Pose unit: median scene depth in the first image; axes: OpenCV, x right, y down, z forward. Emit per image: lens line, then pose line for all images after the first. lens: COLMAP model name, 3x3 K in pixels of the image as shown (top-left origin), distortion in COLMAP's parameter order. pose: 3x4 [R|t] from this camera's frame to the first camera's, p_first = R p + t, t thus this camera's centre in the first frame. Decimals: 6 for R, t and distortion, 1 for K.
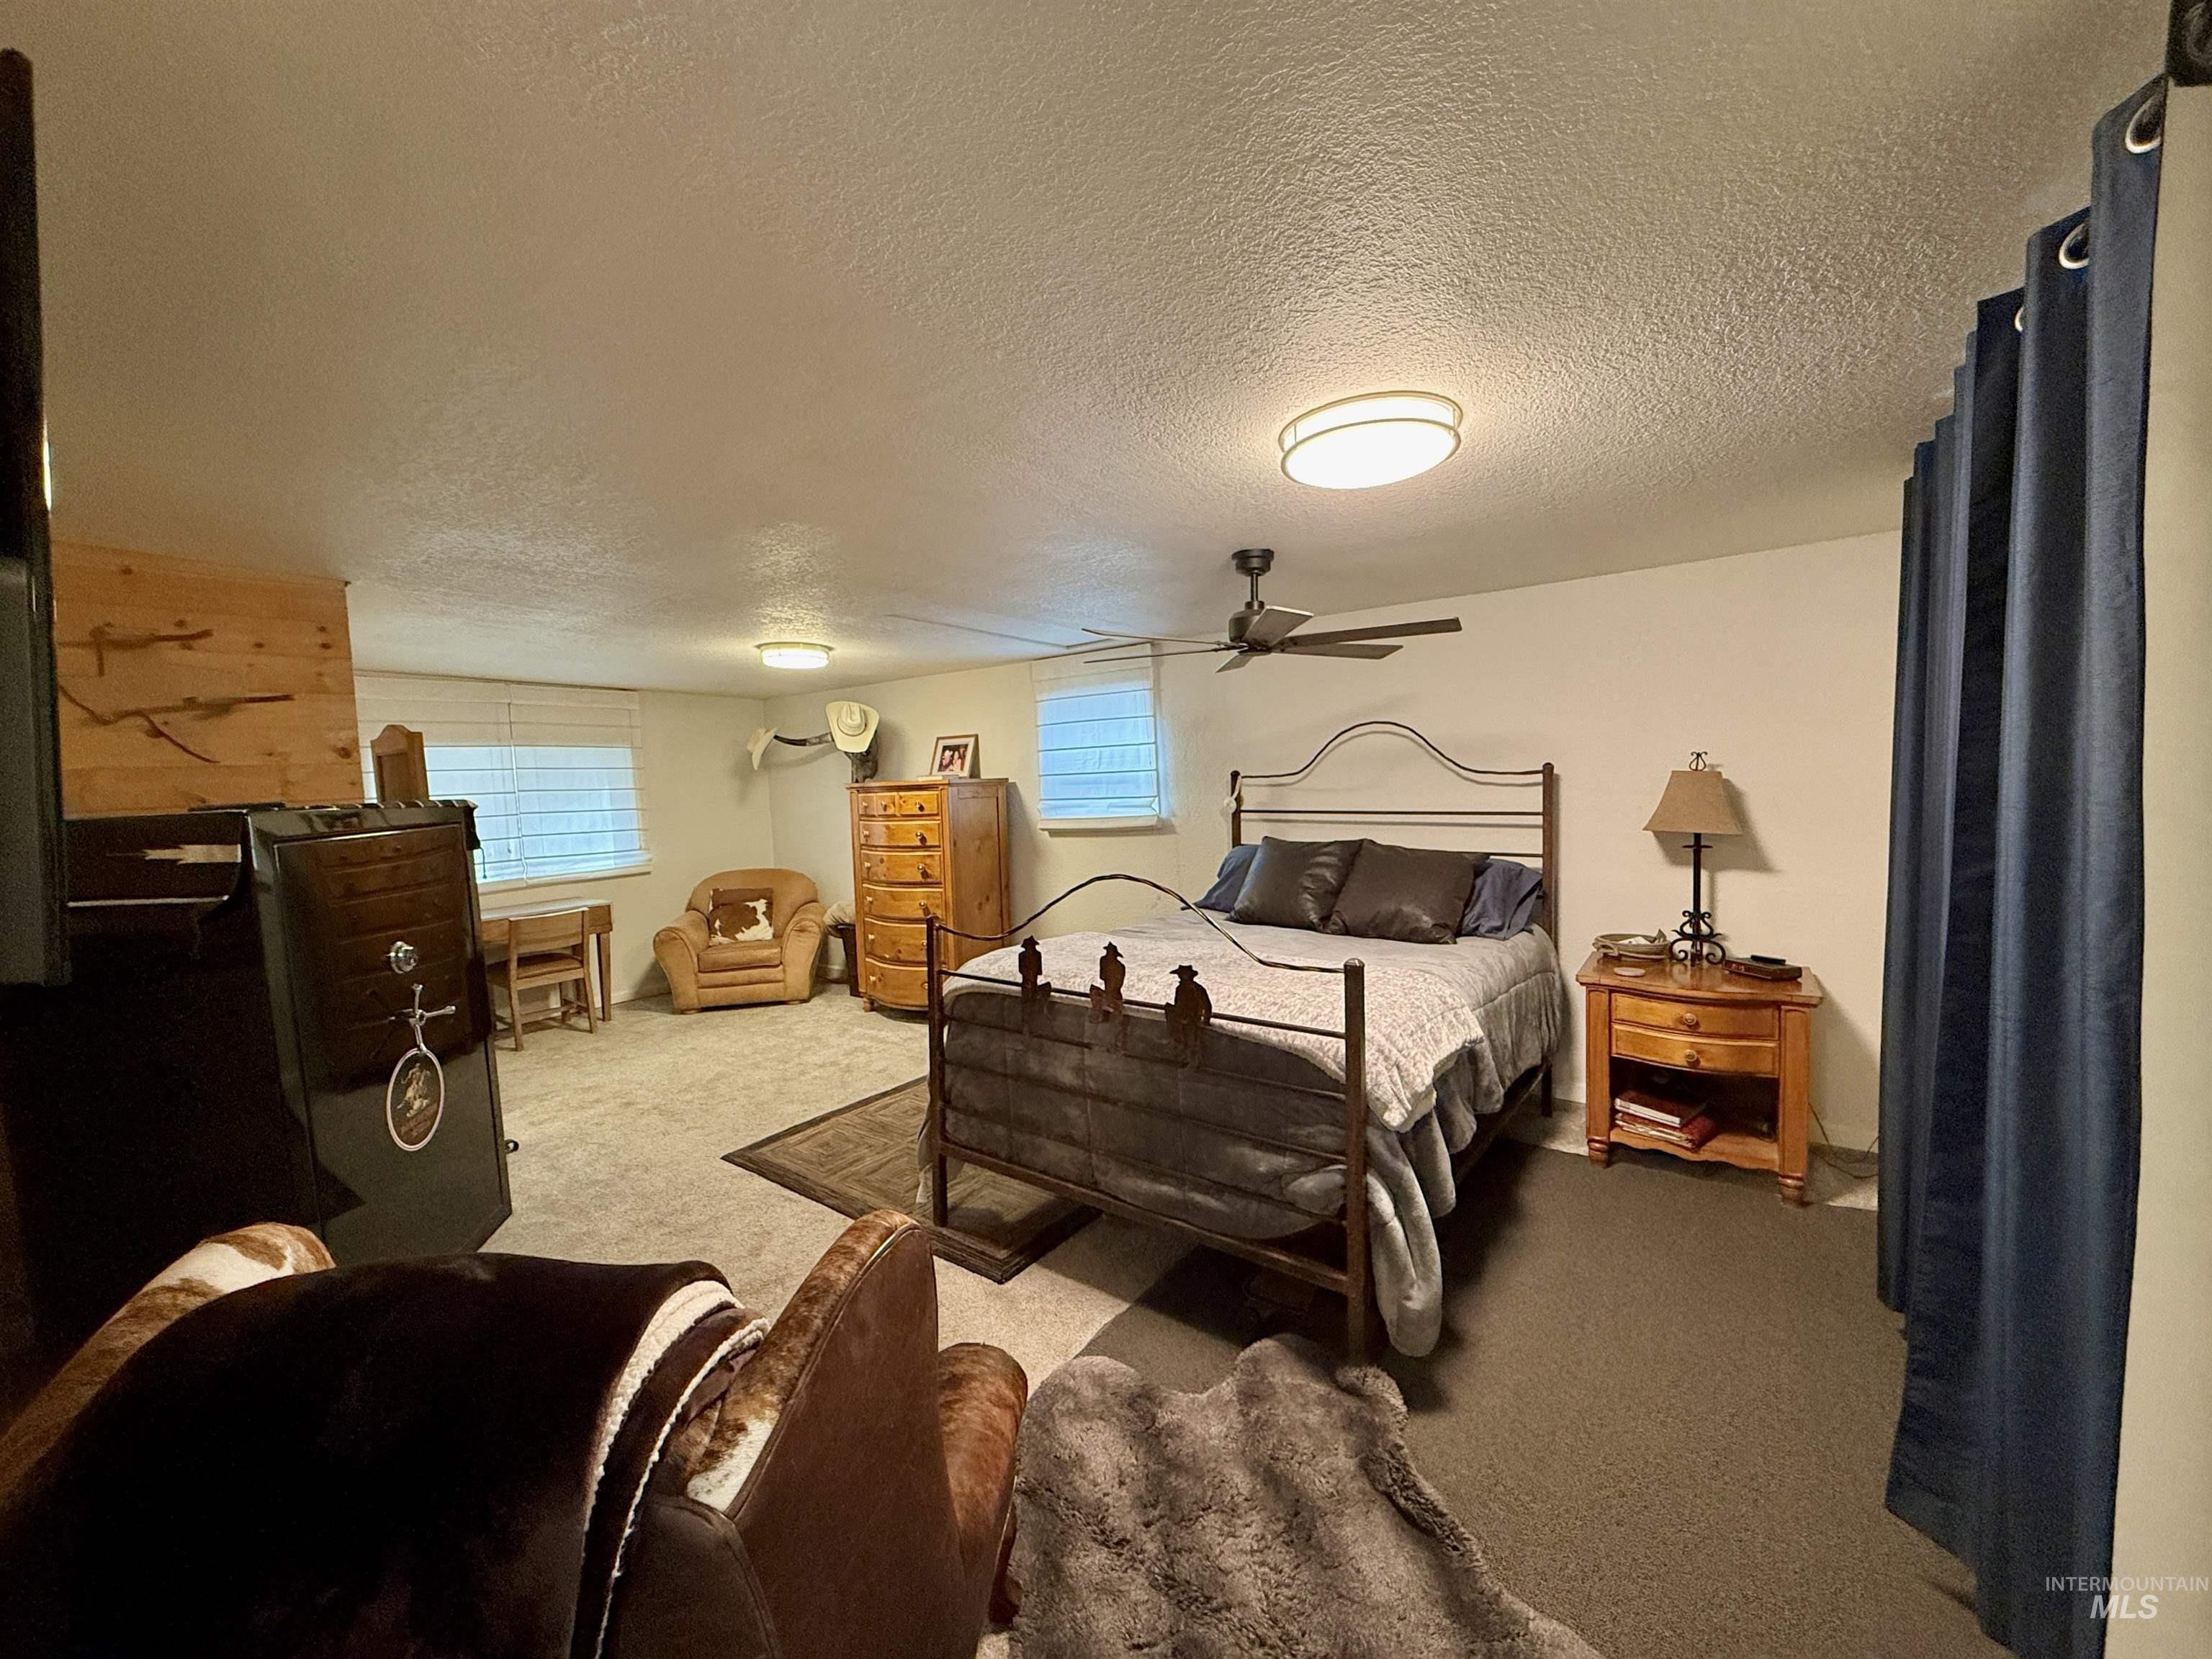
lens RADIAL K [[877.8, 0, 1109.3], [0, 877.8, 834.5], [0, 0, 1]] dist [-0.000619, -0.000423]
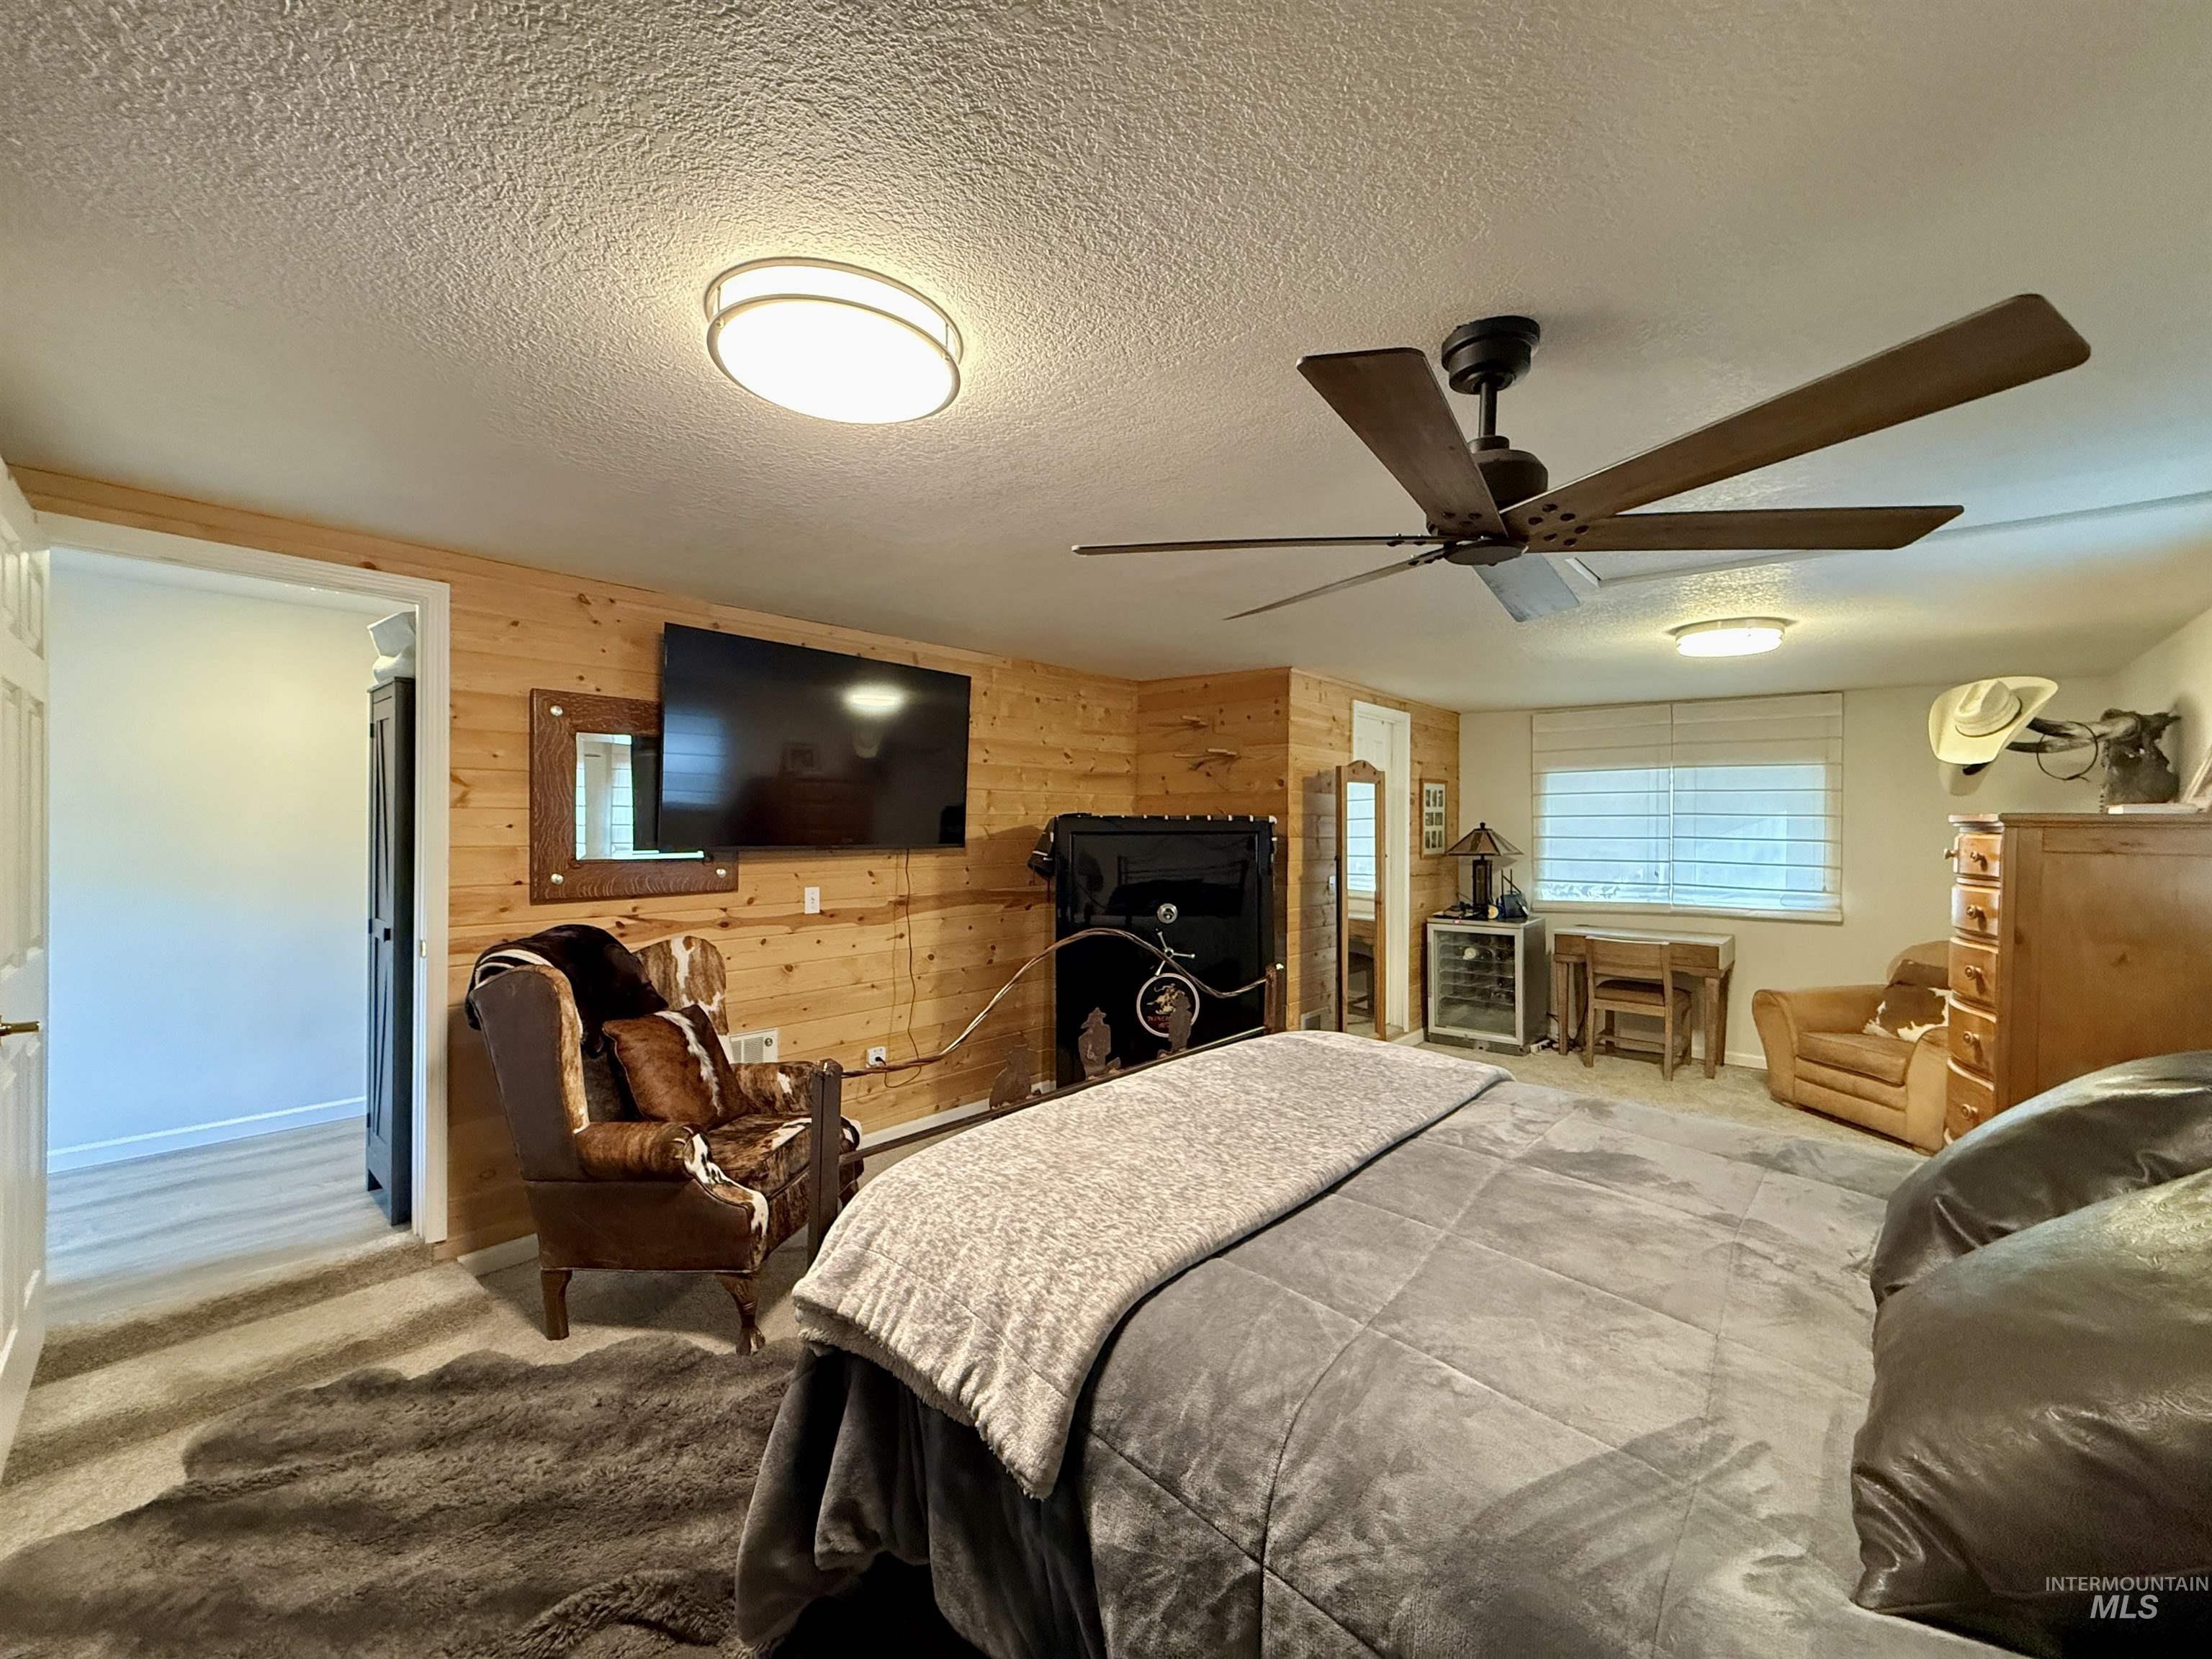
lens RADIAL K [[877.8, 0, 1110.5], [0, 877.8, 827.8], [0, 0, 1]] dist [-0.000619, -0.000423]
pose [[-0.107682, 0.038302, -0.993447, 0.342180], [-0.068116, 0.996625, 0.045807, -0.035089], [0.991849, 0.072603, -0.104710, 0.466030]]
